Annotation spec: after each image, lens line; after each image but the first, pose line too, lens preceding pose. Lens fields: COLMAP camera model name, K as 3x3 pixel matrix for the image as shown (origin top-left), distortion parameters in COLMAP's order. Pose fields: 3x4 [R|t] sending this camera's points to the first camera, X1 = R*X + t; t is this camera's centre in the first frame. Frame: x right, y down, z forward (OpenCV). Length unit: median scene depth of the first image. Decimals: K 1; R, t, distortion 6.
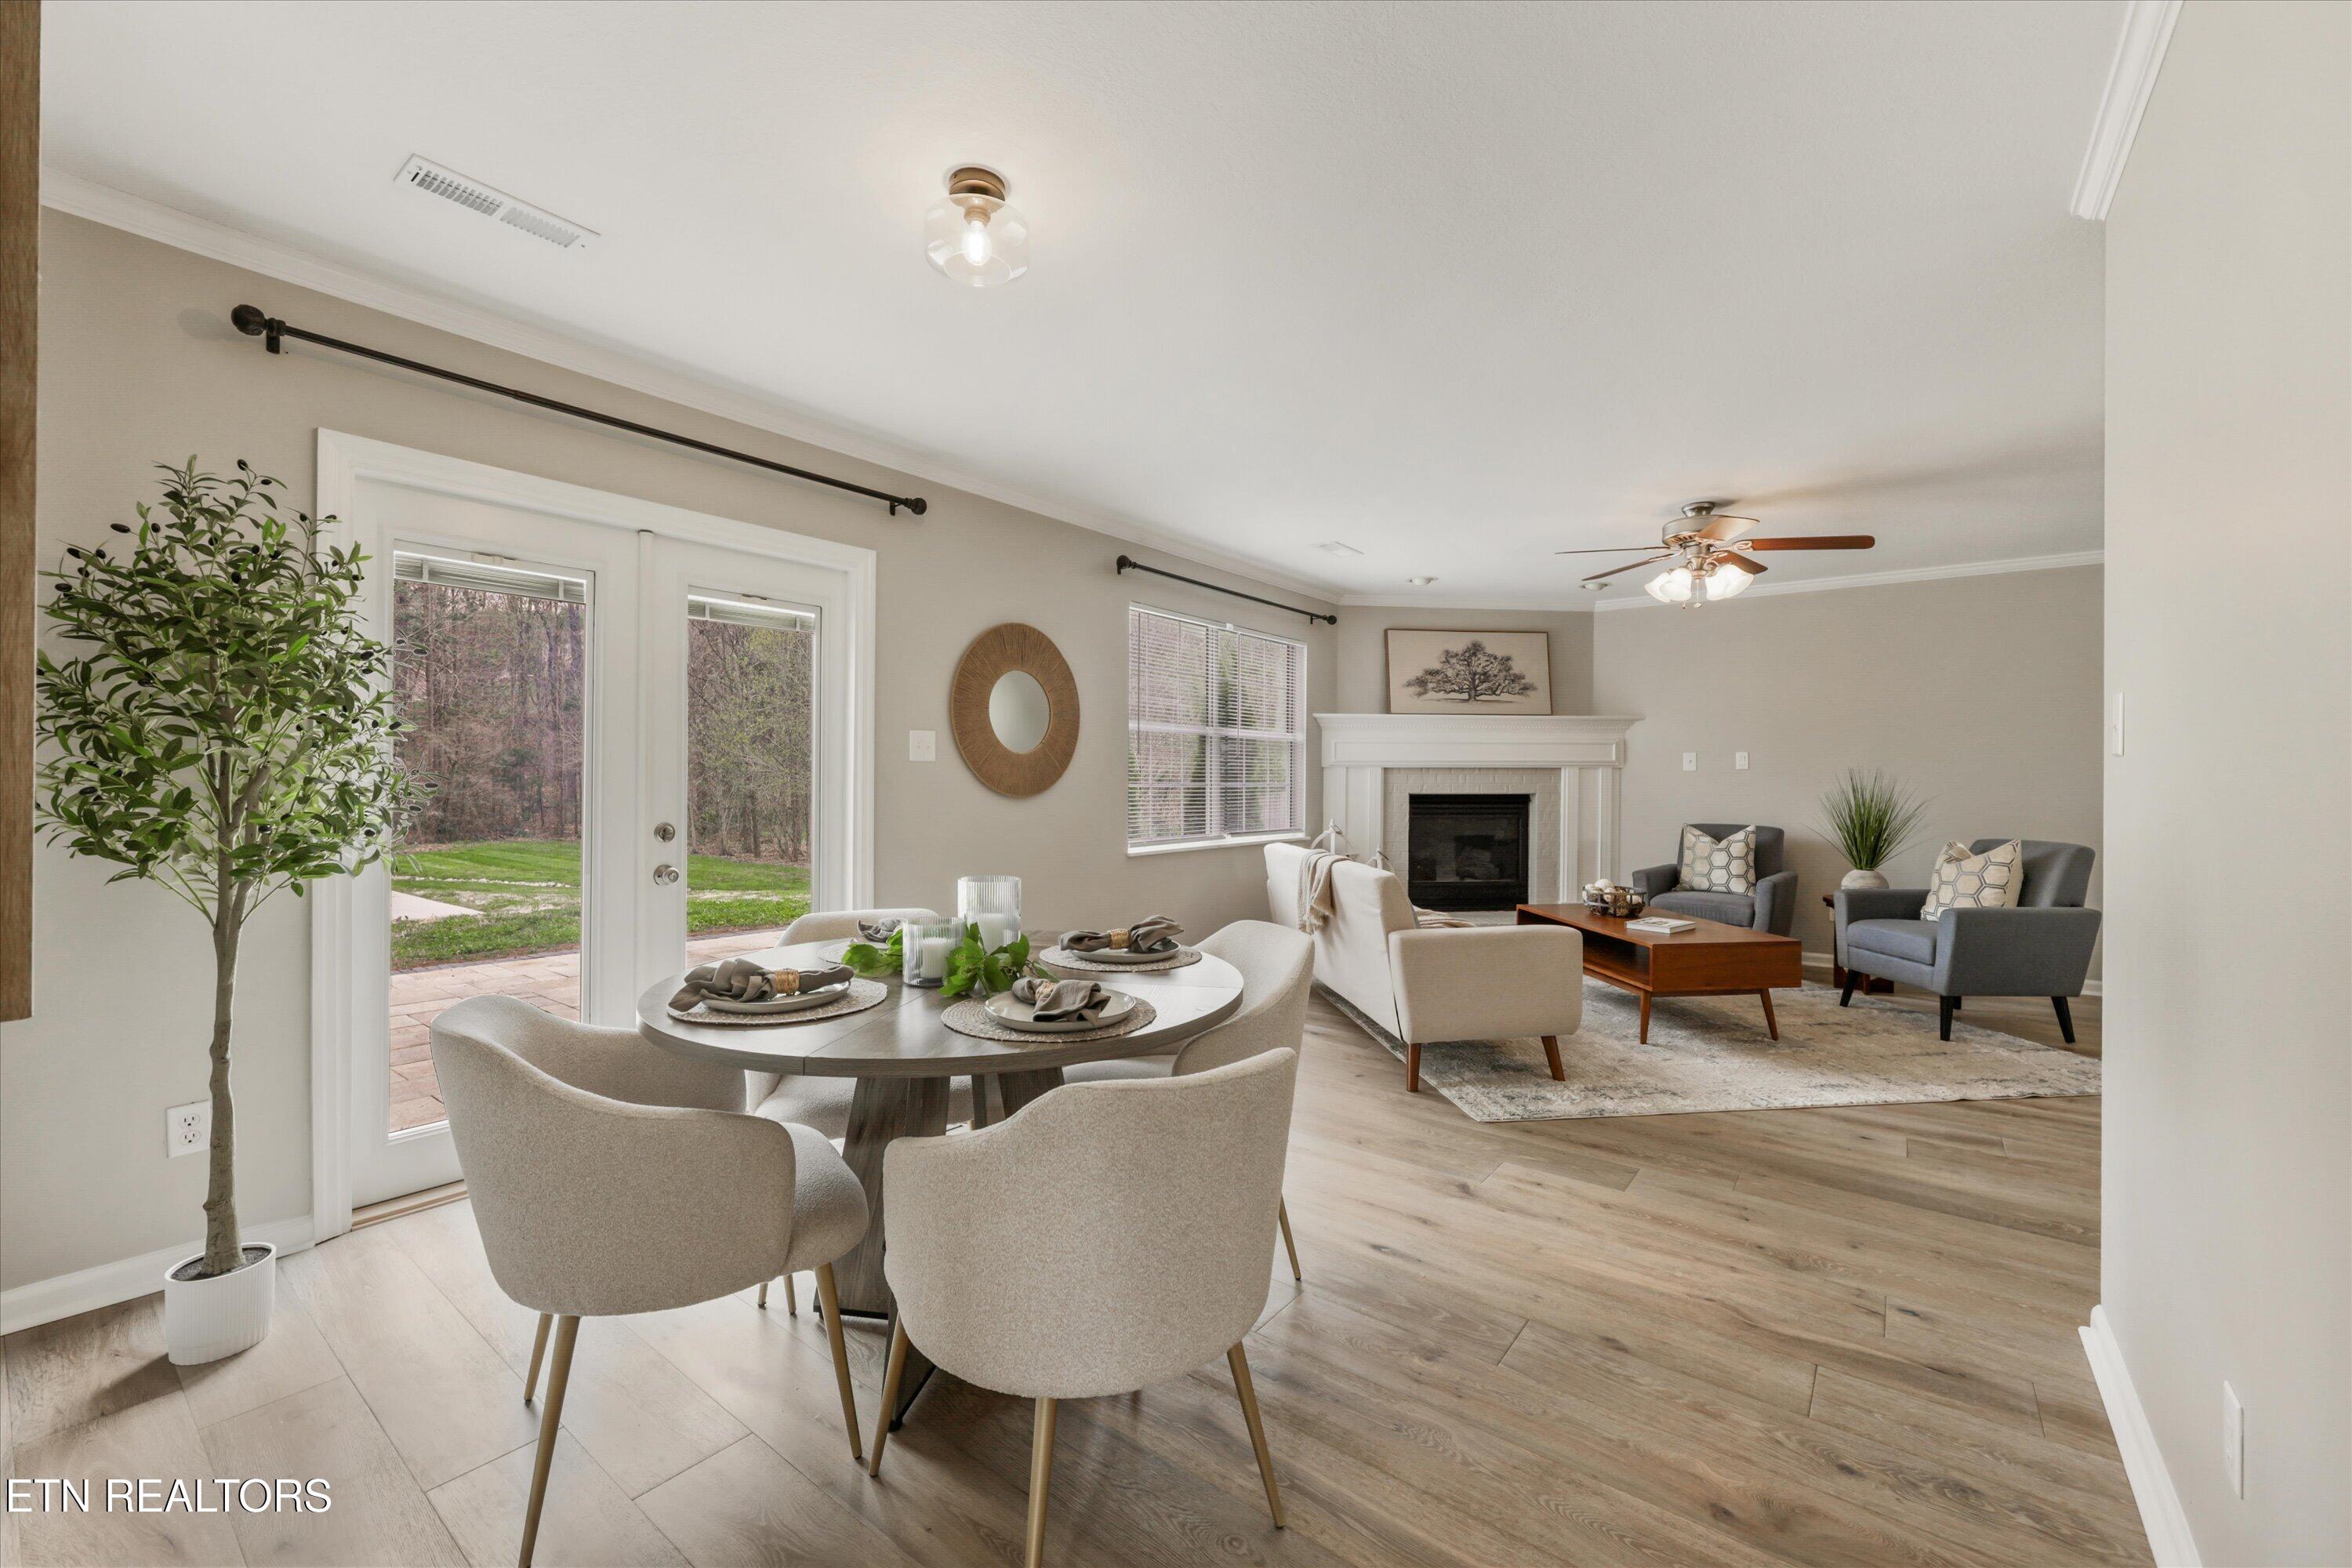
lens RADIAL K [[941.3, 0, 1183.4], [0, 941.3, 781.6], [0, 0, 1]] dist [0.001478, 0.000164]
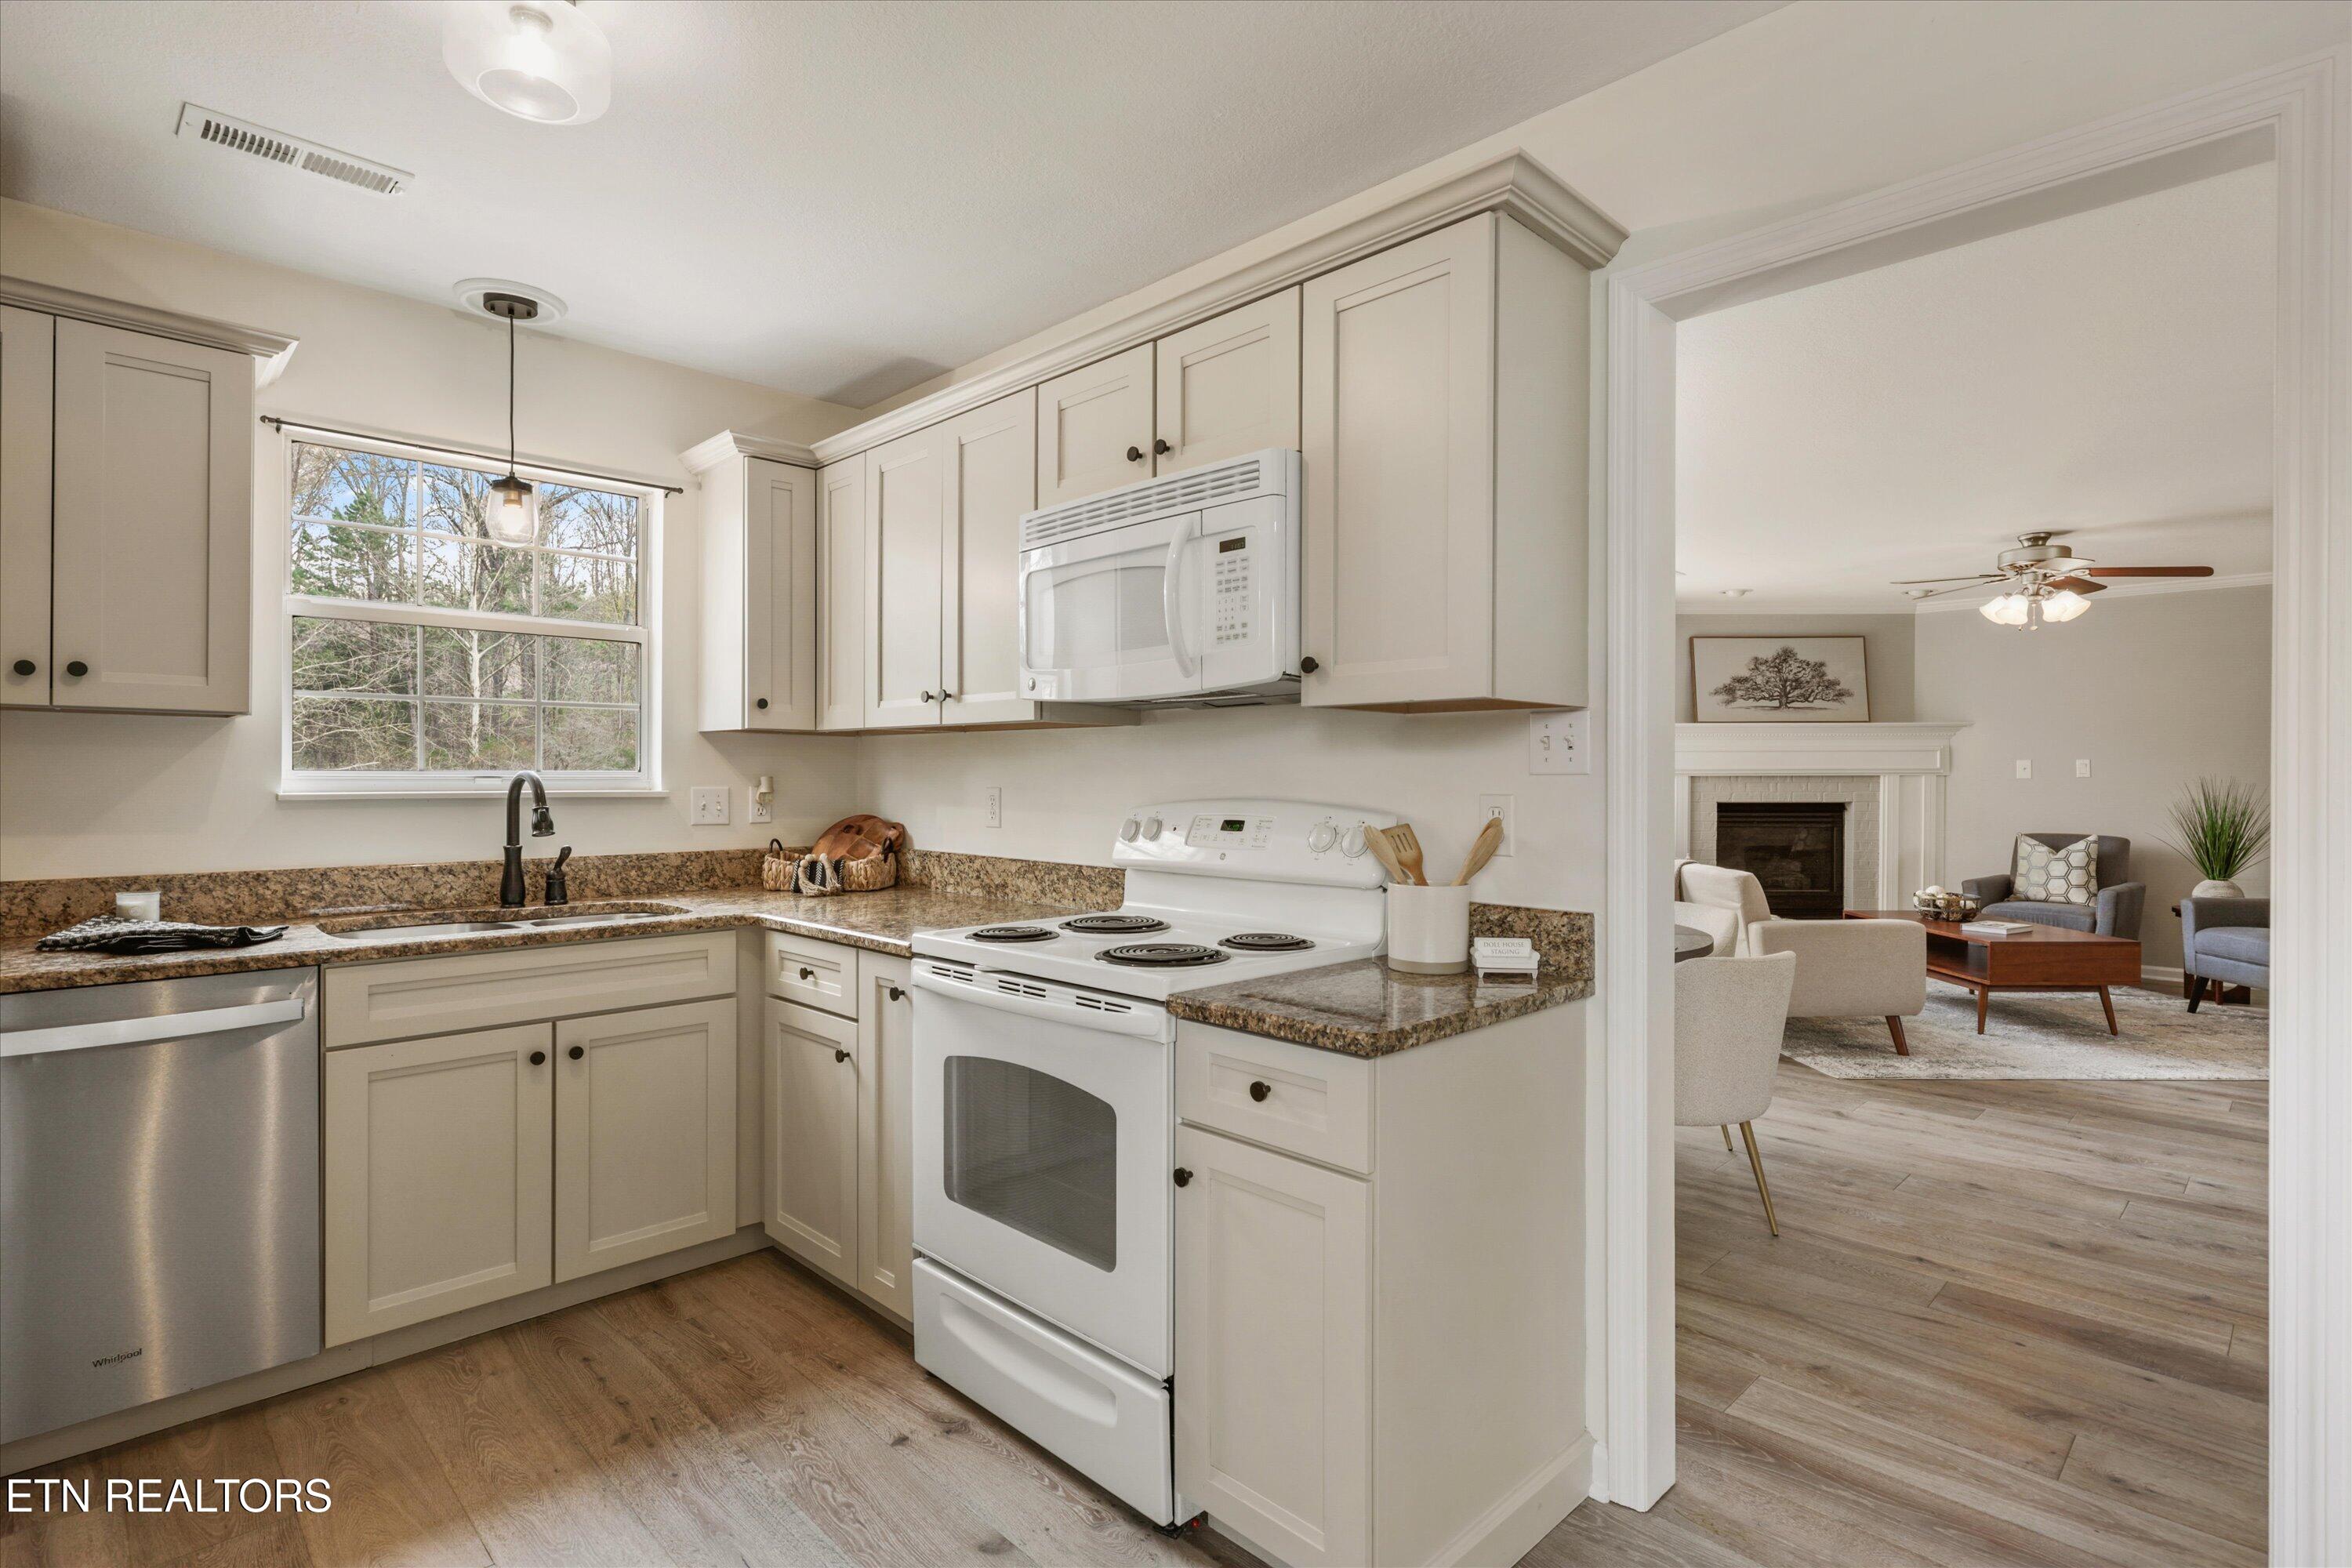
lens RADIAL K [[1151.5, 0, 1176.0], [0, 1151.5, 784.0], [0, 0, 1]] dist [-0.001428, 0.000340]
pose [[0.990561, -0.002680, -0.137045, -0.195997], [0.002747, 0.999996, 0.000300, -0.010449], [0.137043, -0.000673, 0.990565, -0.348633]]
